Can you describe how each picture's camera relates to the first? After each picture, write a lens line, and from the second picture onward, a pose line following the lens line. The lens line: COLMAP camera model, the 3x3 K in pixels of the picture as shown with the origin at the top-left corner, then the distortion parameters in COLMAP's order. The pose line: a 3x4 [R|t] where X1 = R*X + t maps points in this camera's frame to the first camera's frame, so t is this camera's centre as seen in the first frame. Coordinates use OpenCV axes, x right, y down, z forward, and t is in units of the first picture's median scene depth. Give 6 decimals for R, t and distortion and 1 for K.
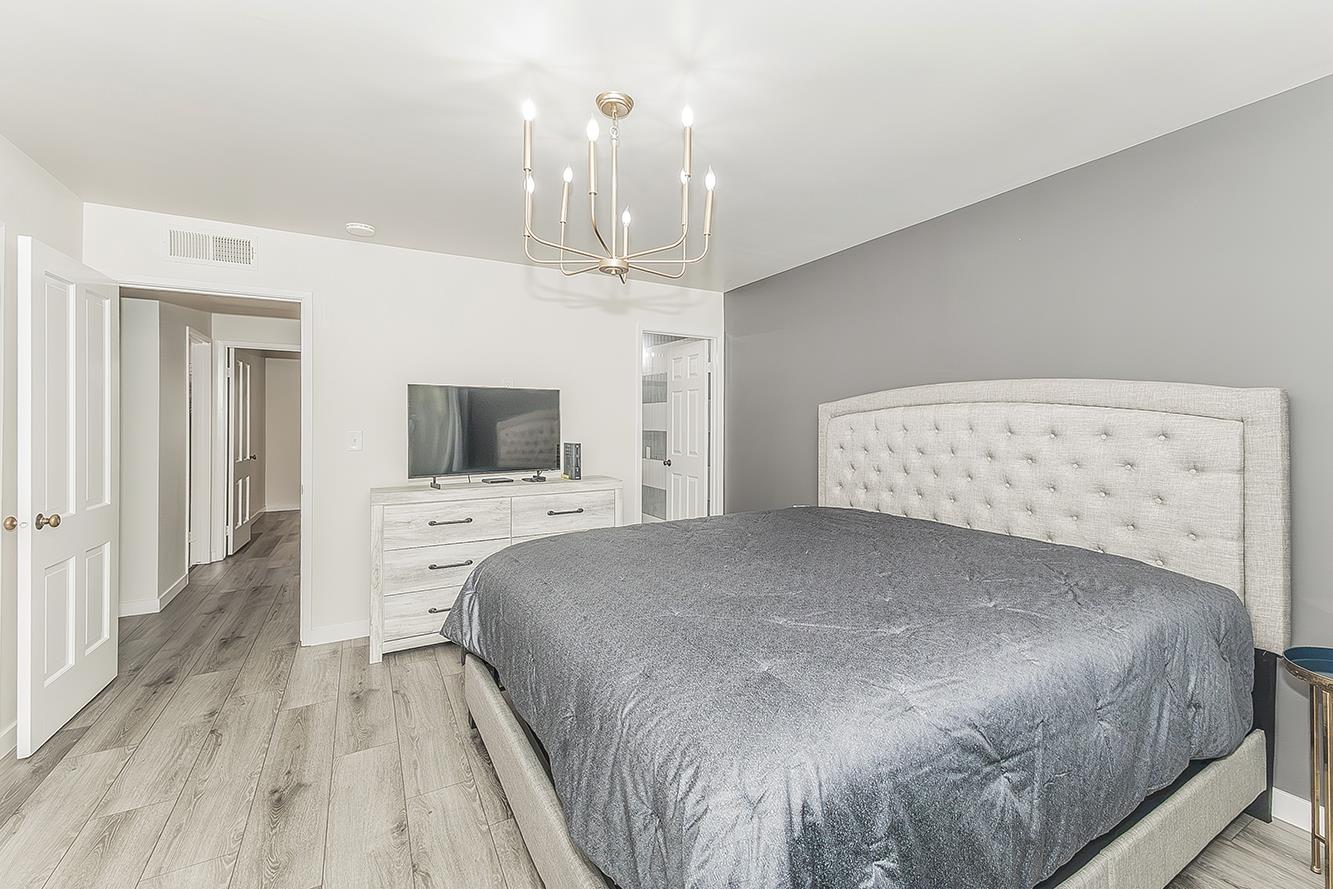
lens RADIAL K [[553.3, 0, 683.0], [0, 553.3, 424.1], [0, 0, 1]] dist [0.011900, -0.000335]
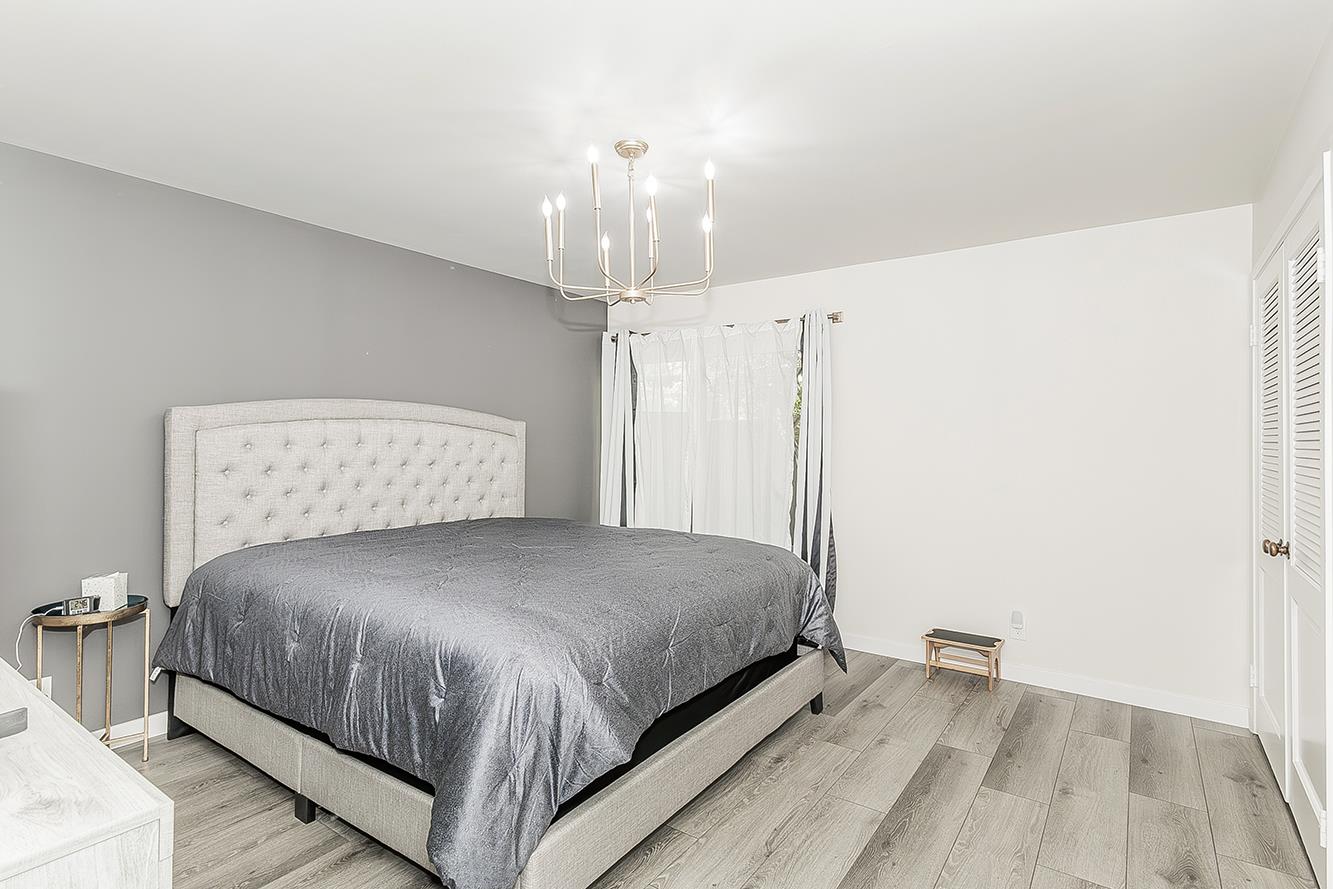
lens RADIAL K [[688.0, 0, 645.3], [0, 688.0, 441.2], [0, 0, 1]] dist [0.022683, 0.000197]
pose [[-0.406104, -0.006389, 0.913805, -0.852095], [-0.002549, 0.999980, 0.005859, -0.003450], [-0.913823, 0.000050, -0.406112, 0.938428]]
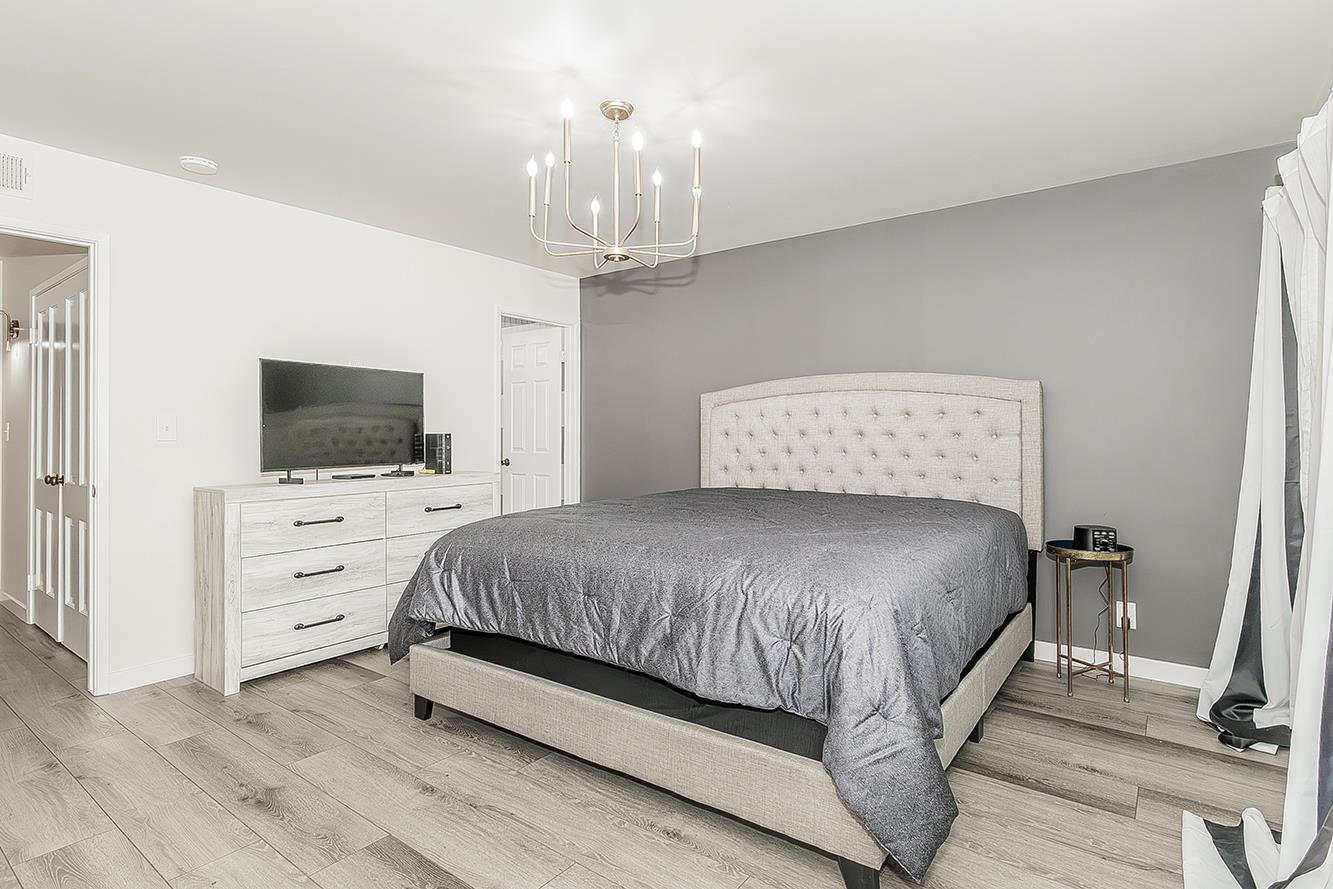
lens RADIAL K [[664.8, 0, 688.1], [0, 664.8, 432.9], [0, 0, 1]] dist [-0.000226, 0.000500]
pose [[0.916478, -0.001920, 0.400081, -0.325179], [0.004034, 0.999982, -0.004442, 0.049592], [-0.400065, 0.005685, 0.916469, -0.172790]]
